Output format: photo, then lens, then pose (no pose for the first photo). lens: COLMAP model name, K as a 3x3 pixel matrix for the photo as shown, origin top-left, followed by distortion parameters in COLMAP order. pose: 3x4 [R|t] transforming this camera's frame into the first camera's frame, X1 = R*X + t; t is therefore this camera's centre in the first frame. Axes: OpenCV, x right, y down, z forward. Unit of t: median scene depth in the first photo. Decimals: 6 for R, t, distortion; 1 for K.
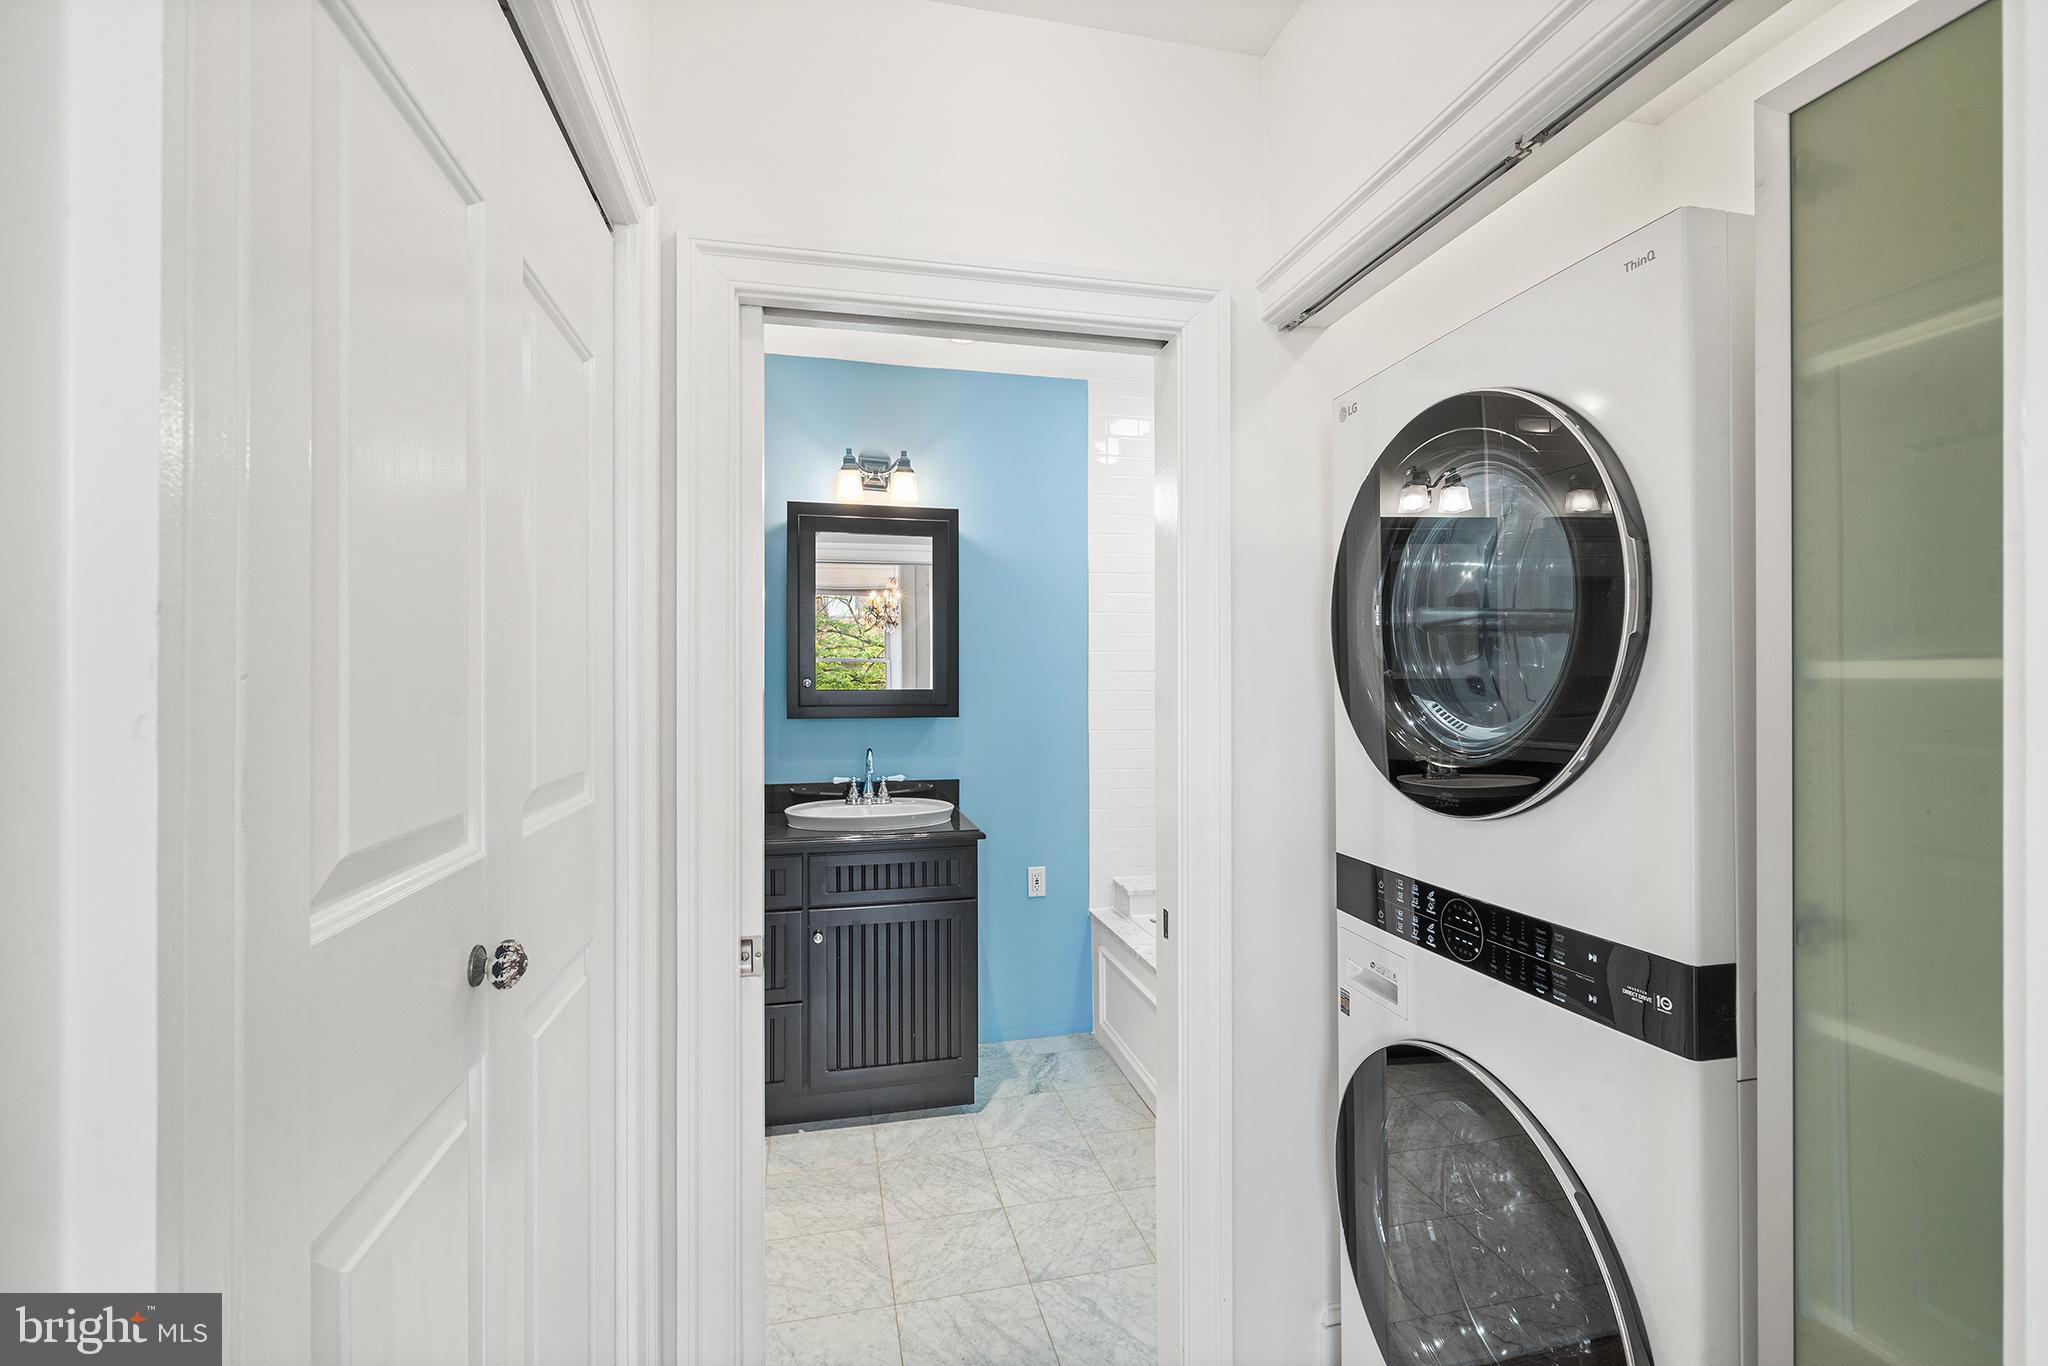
lens RADIAL K [[846.9, 0, 1019.7], [0, 846.9, 683.0], [0, 0, 1]] dist [0.000202, -0.000097]
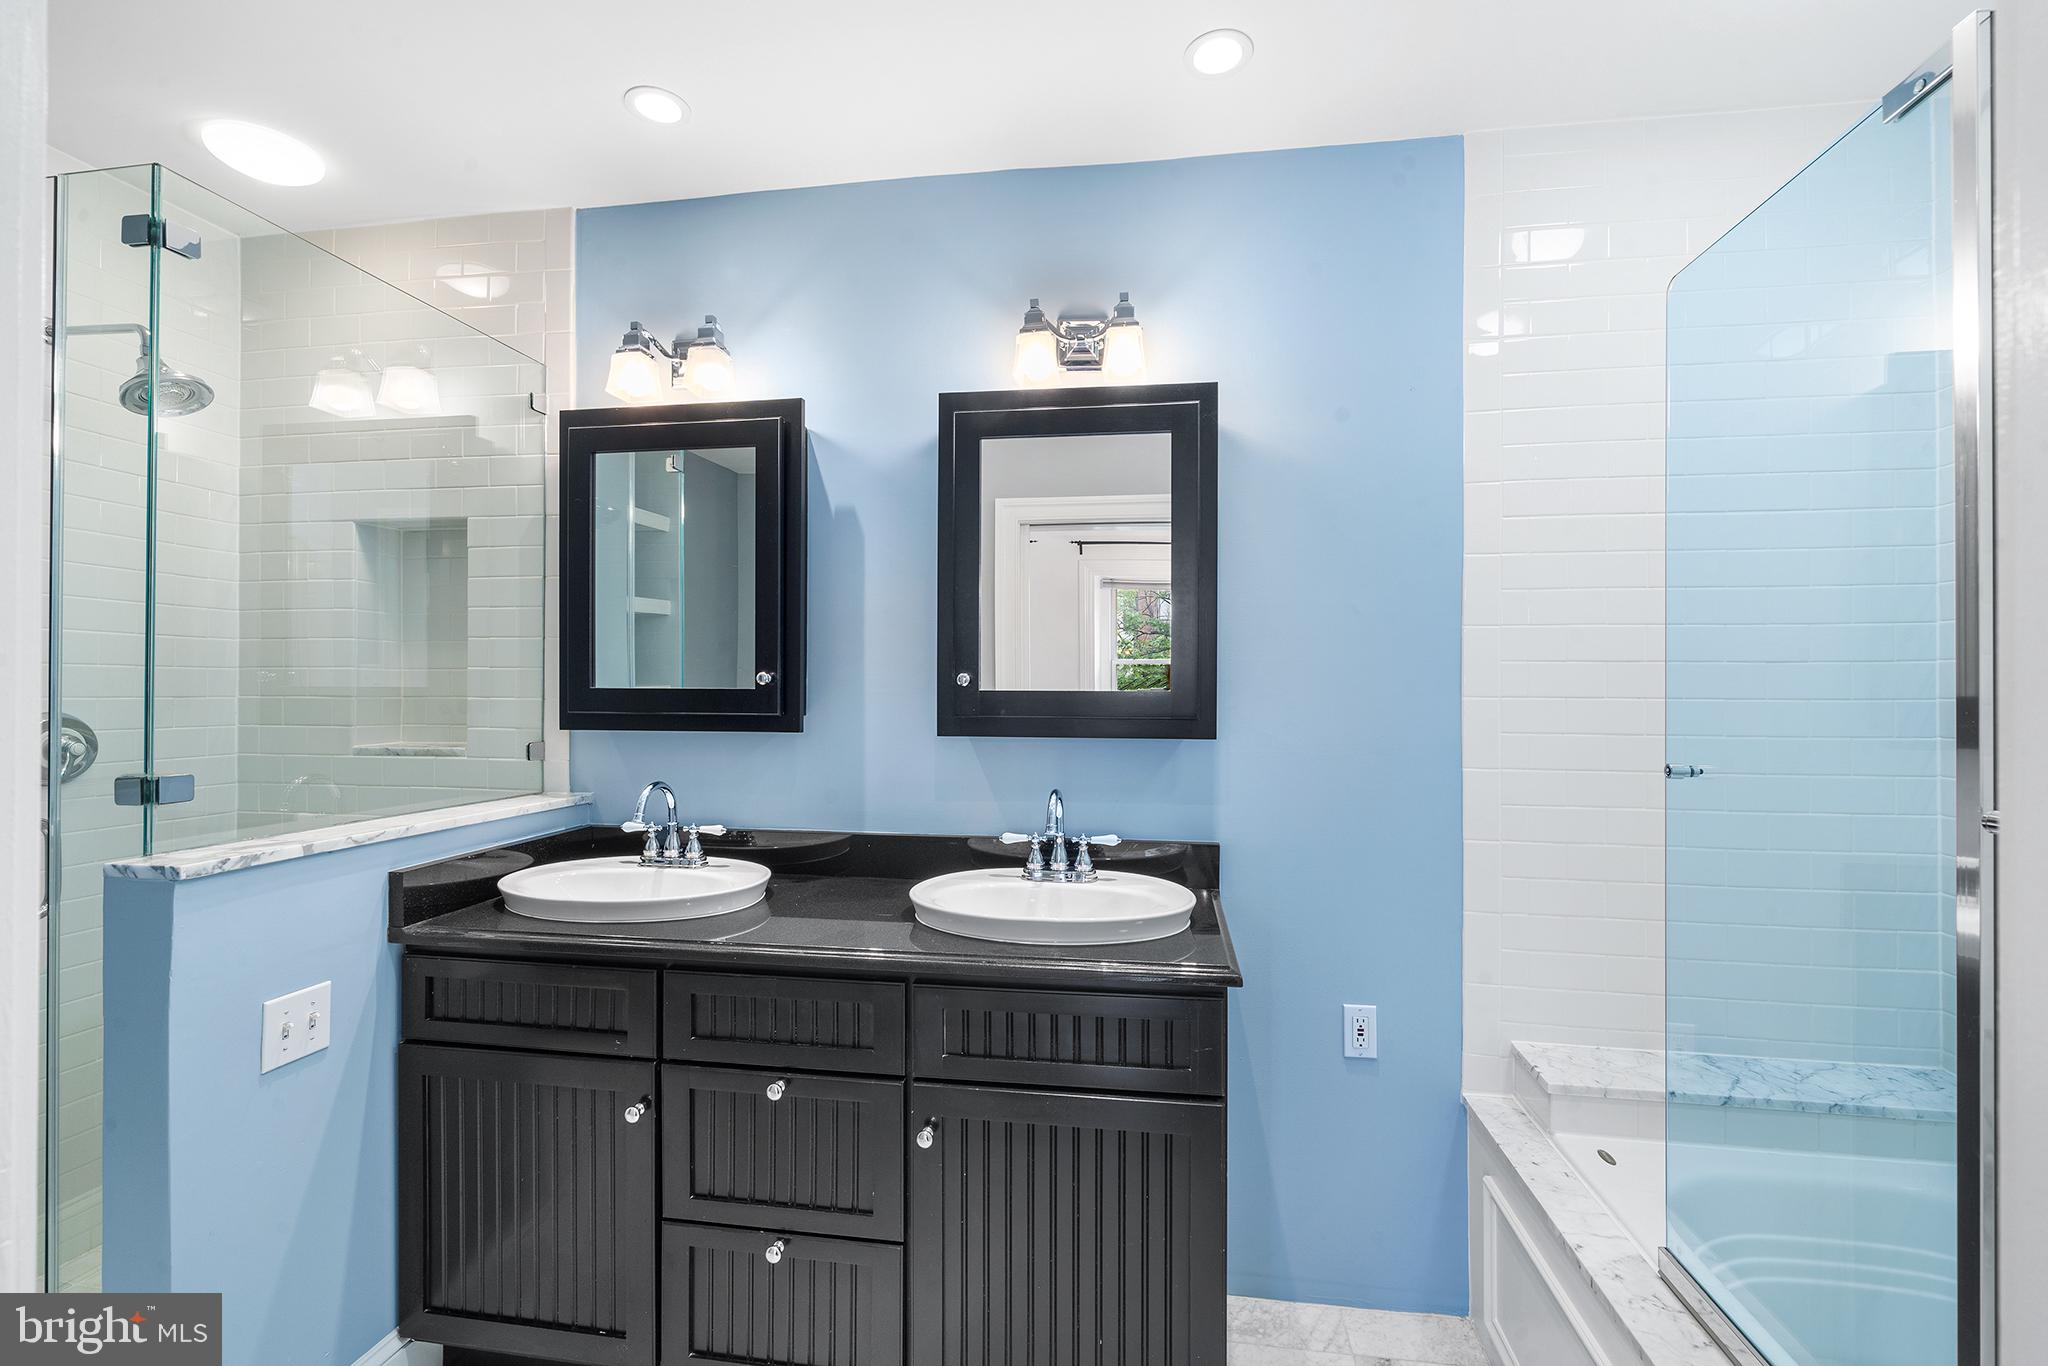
lens RADIAL K [[846.9, 0, 1040.6], [0, 846.9, 685.5], [0, 0, 1]] dist [0.000202, -0.000097]
pose [[0.934686, 0.004465, -0.355446, 0.022468], [-0.007544, 0.999945, -0.007277, 0.008524], [0.355393, 0.009483, 0.934669, 0.422378]]
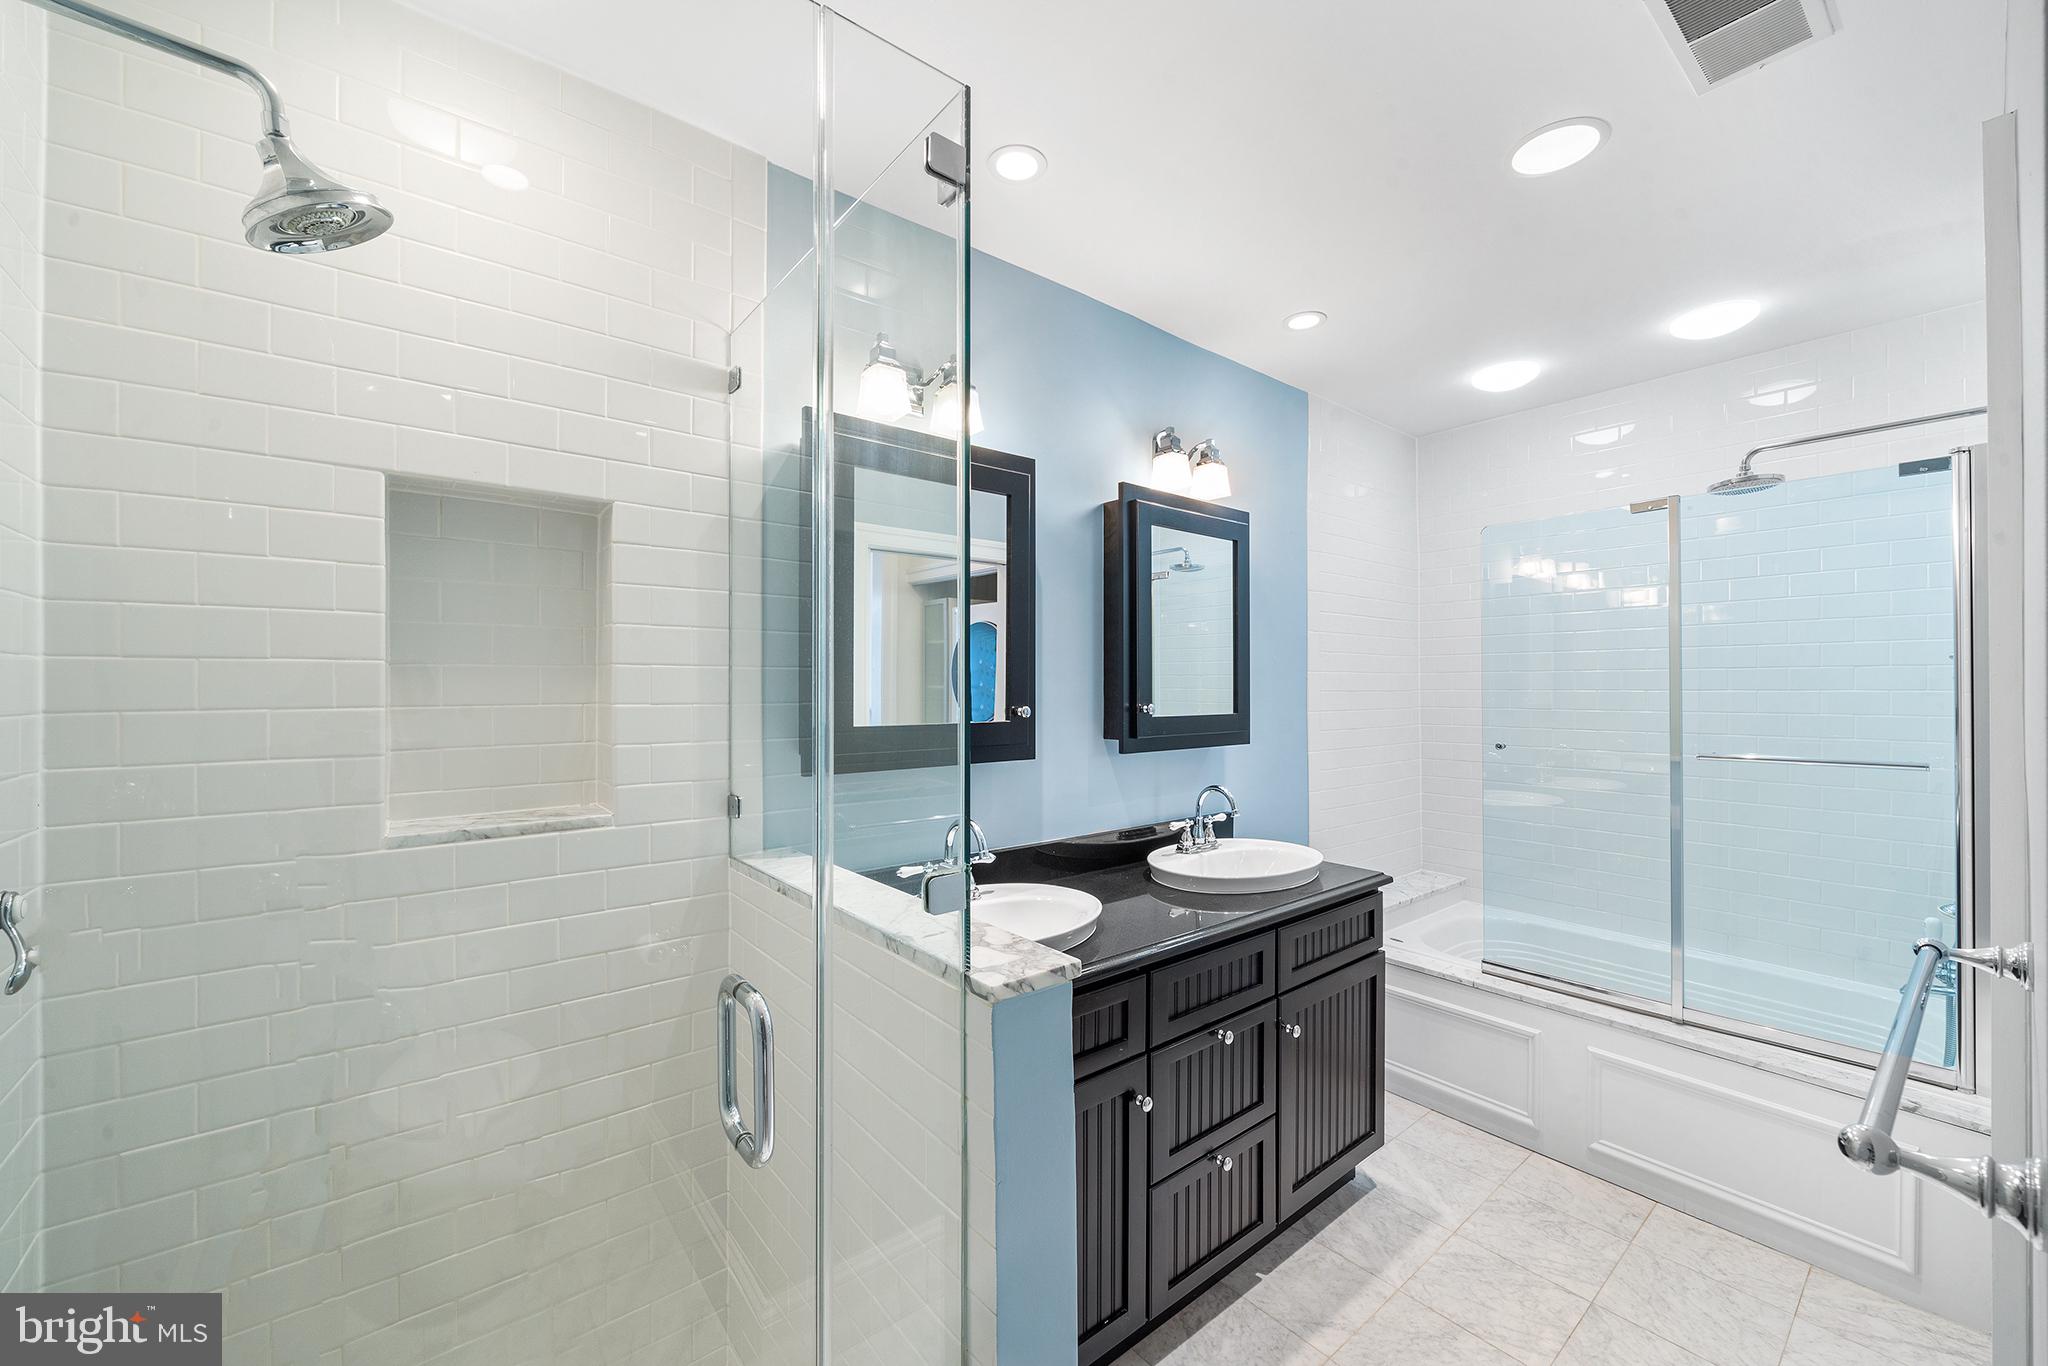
lens RADIAL K [[786.1, 0, 1035.9], [0, 786.1, 676.9], [0, 0, 1]] dist [0.006095, 0.000072]
pose [[0.894705, 0.009393, 0.446559, -0.660265], [-0.007412, 0.999953, -0.006182, -0.024152], [-0.446597, 0.002221, 0.894733, 0.362159]]
